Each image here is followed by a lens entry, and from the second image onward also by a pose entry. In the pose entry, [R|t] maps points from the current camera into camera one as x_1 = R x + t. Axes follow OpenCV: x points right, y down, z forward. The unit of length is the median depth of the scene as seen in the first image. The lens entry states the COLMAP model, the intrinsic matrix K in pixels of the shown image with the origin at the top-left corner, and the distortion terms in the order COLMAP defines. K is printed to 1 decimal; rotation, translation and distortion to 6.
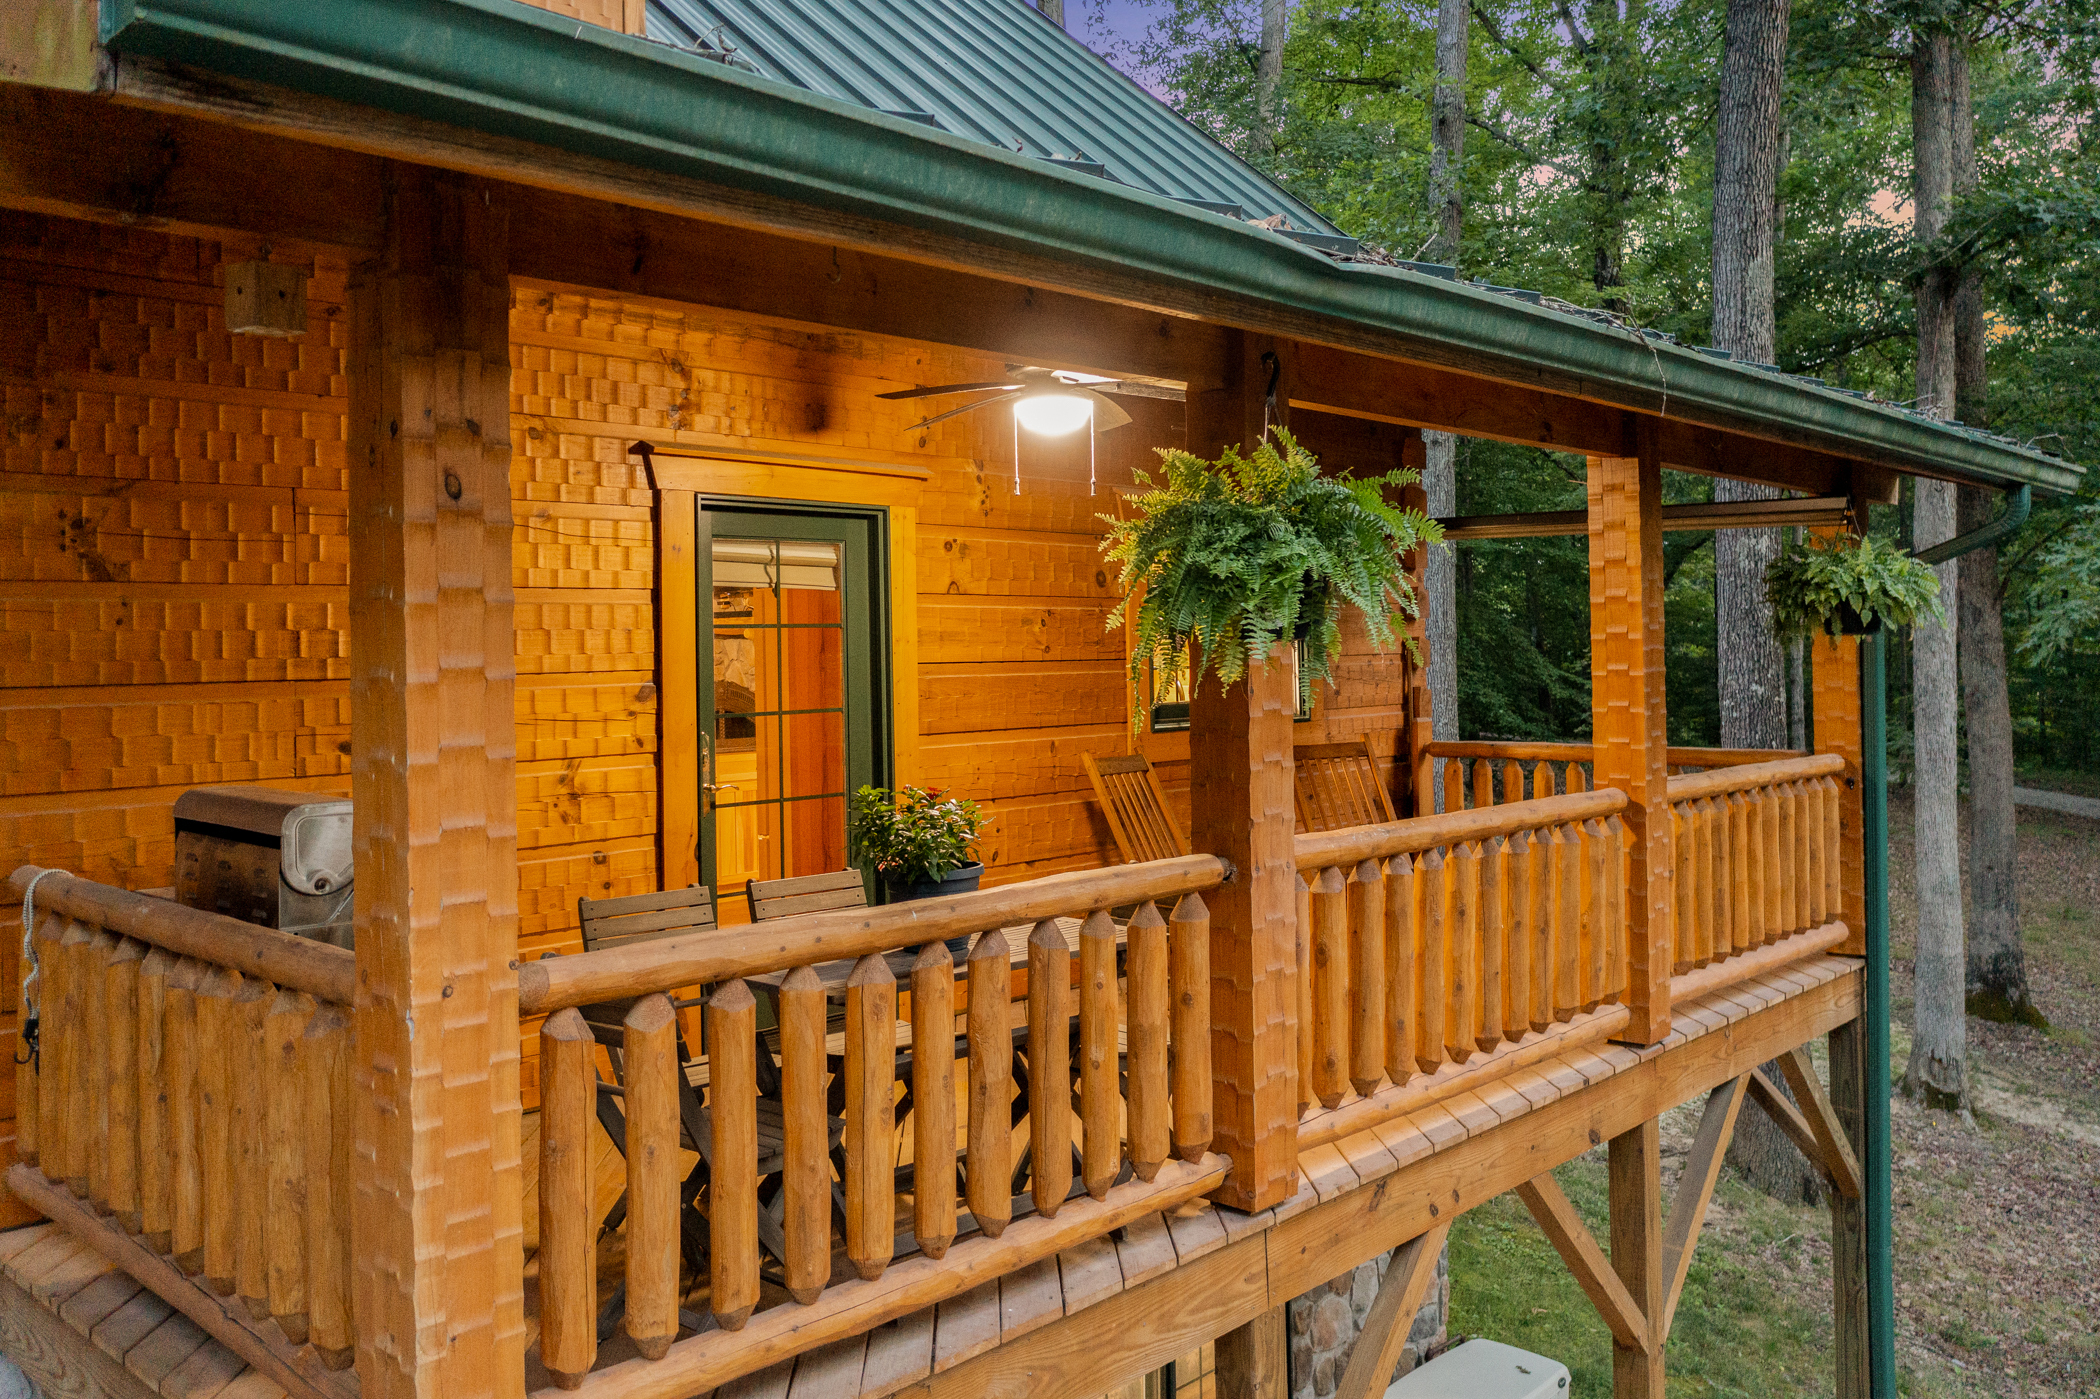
lens RADIAL K [[1712.9, 0, 1055.3], [0, 1712.9, 679.4], [0, 0, 1]] dist [-0.004336, -0.003618]
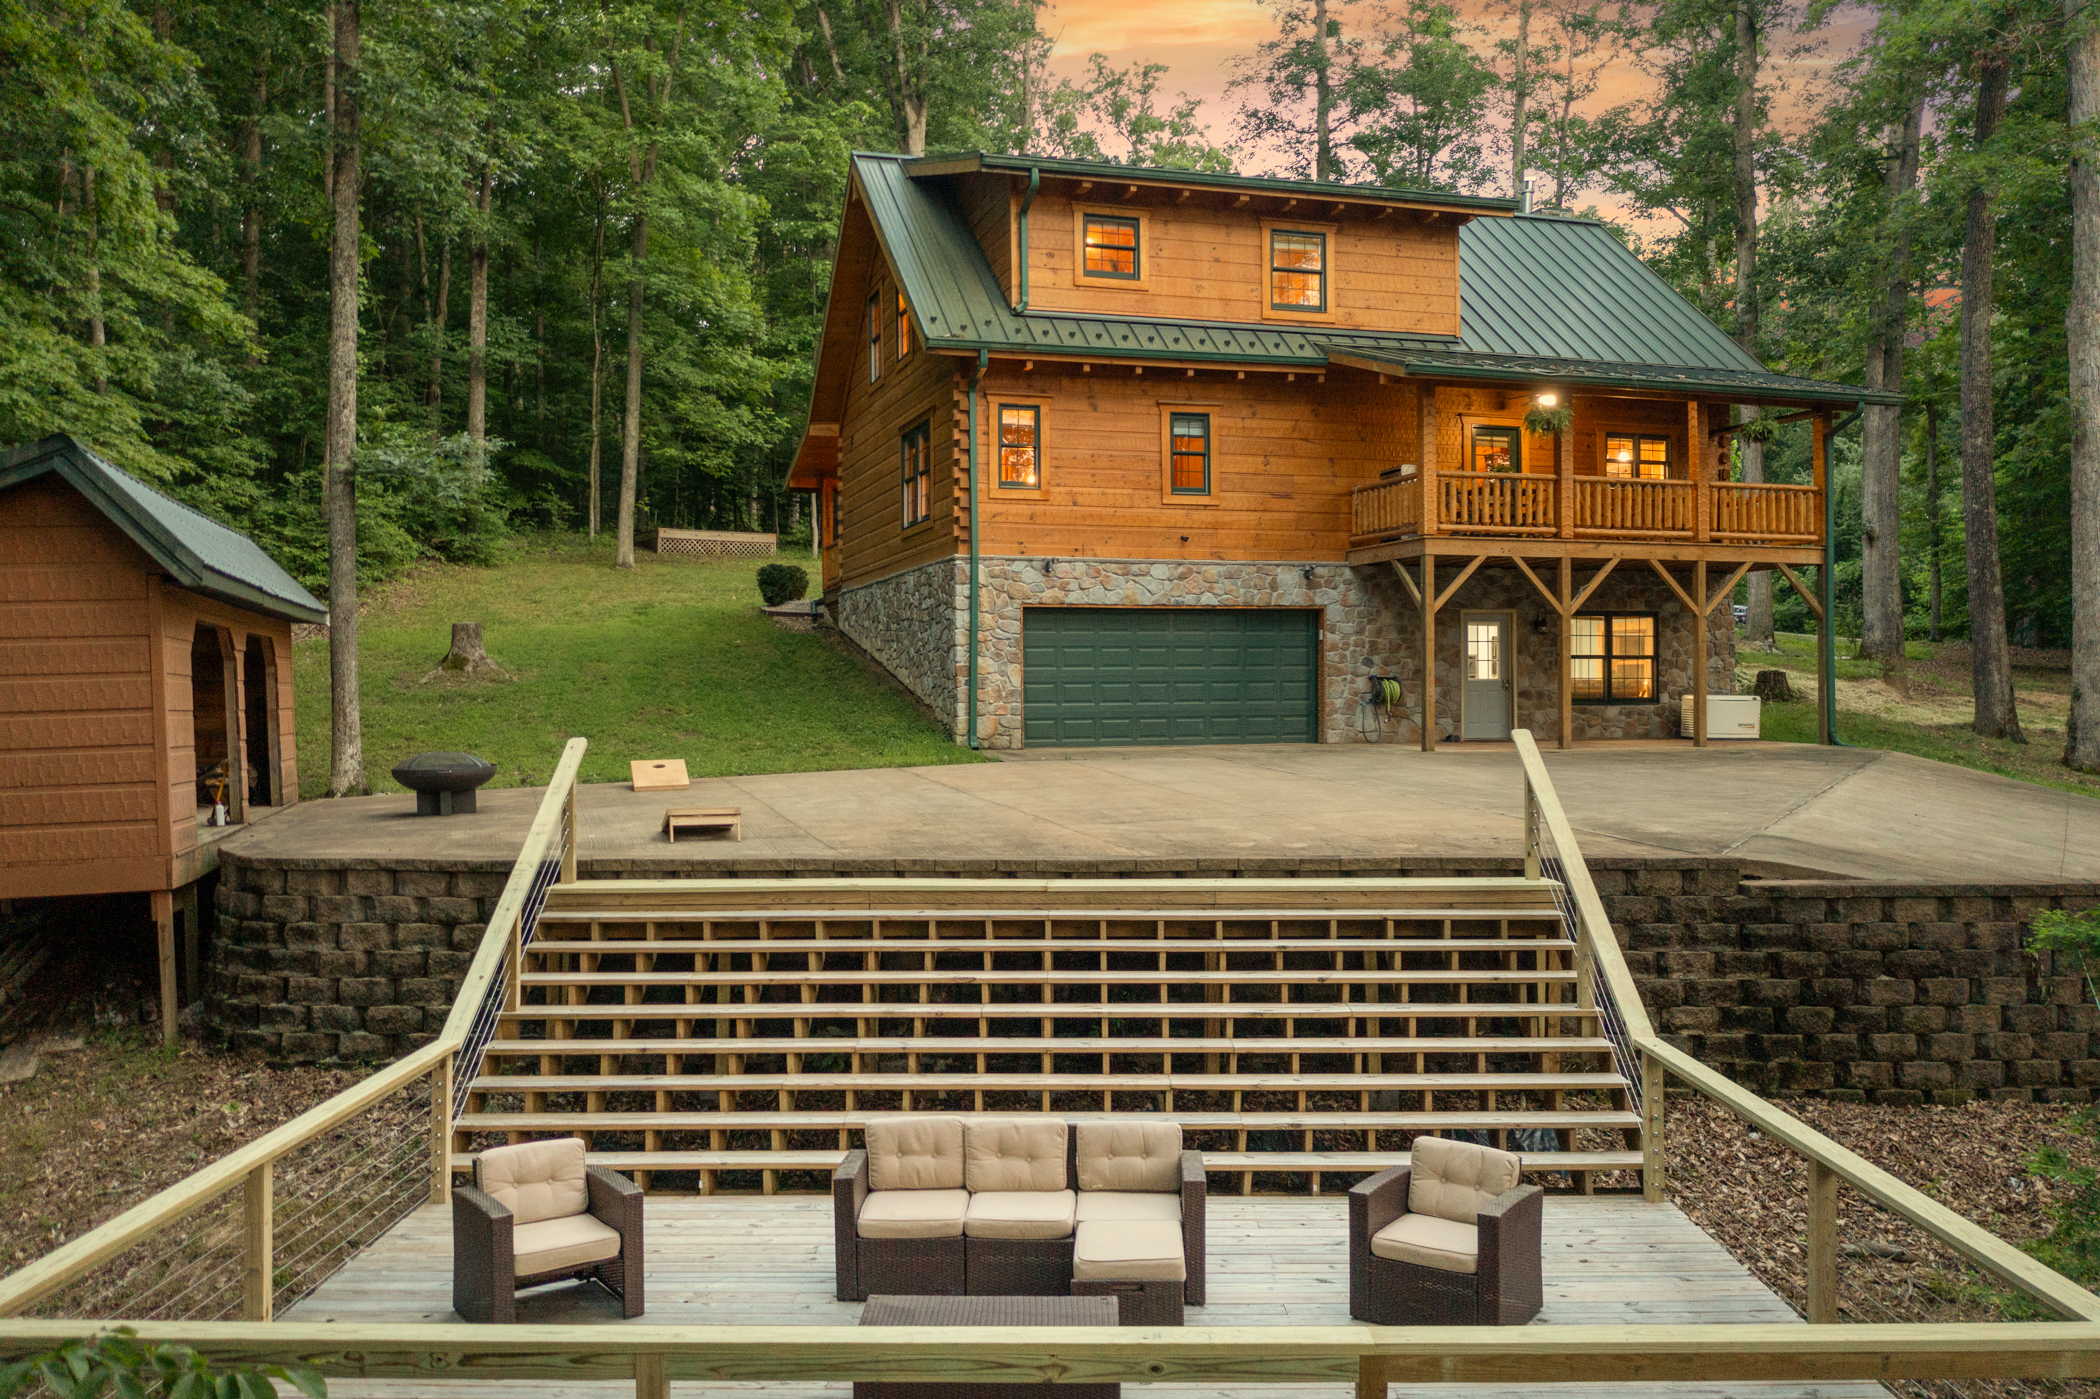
lens RADIAL K [[1712.9, 0, 1036.3], [0, 1712.9, 680.3], [0, 0, 1]] dist [-0.004336, -0.003618]
pose [[0.866476, 0.006570, -0.499176, 1.057343], [-0.019731, 0.999583, -0.021092, 0.687242], [0.498829, 0.028125, 0.866244, -3.481707]]
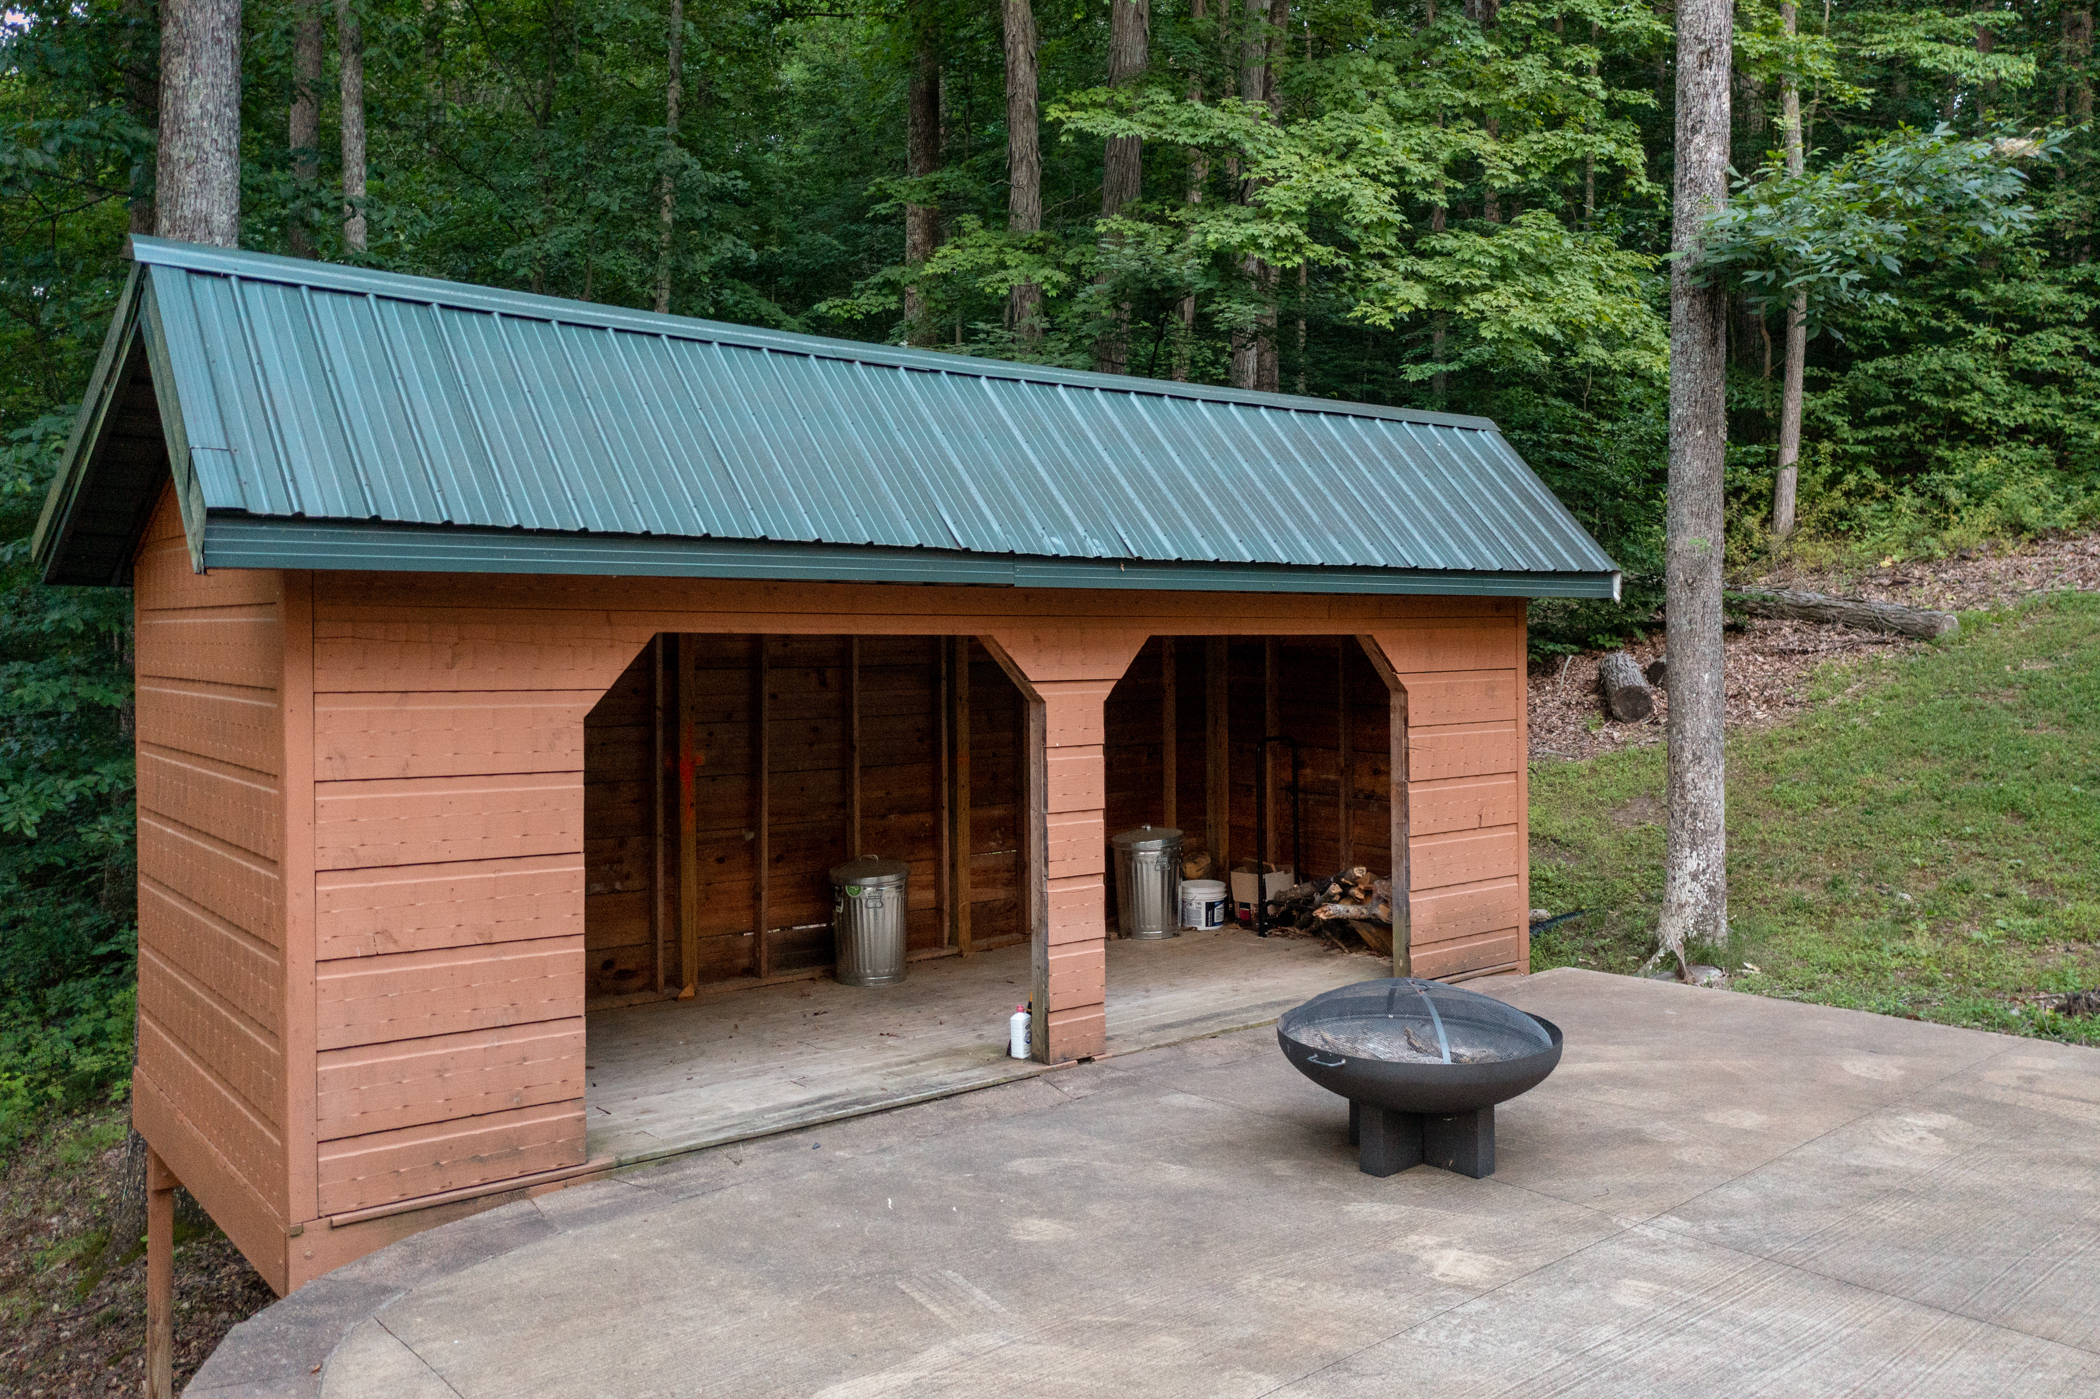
lens RADIAL K [[1712.9, 0, 992.6], [0, 1712.9, 642.1], [0, 0, 1]] dist [-0.004336, -0.003618]
pose [[-0.126015, 0.043456, -0.991076, -0.187708], [-0.035606, 0.998198, 0.048296, 0.516590], [0.991389, 0.041374, -0.124241, -1.623100]]
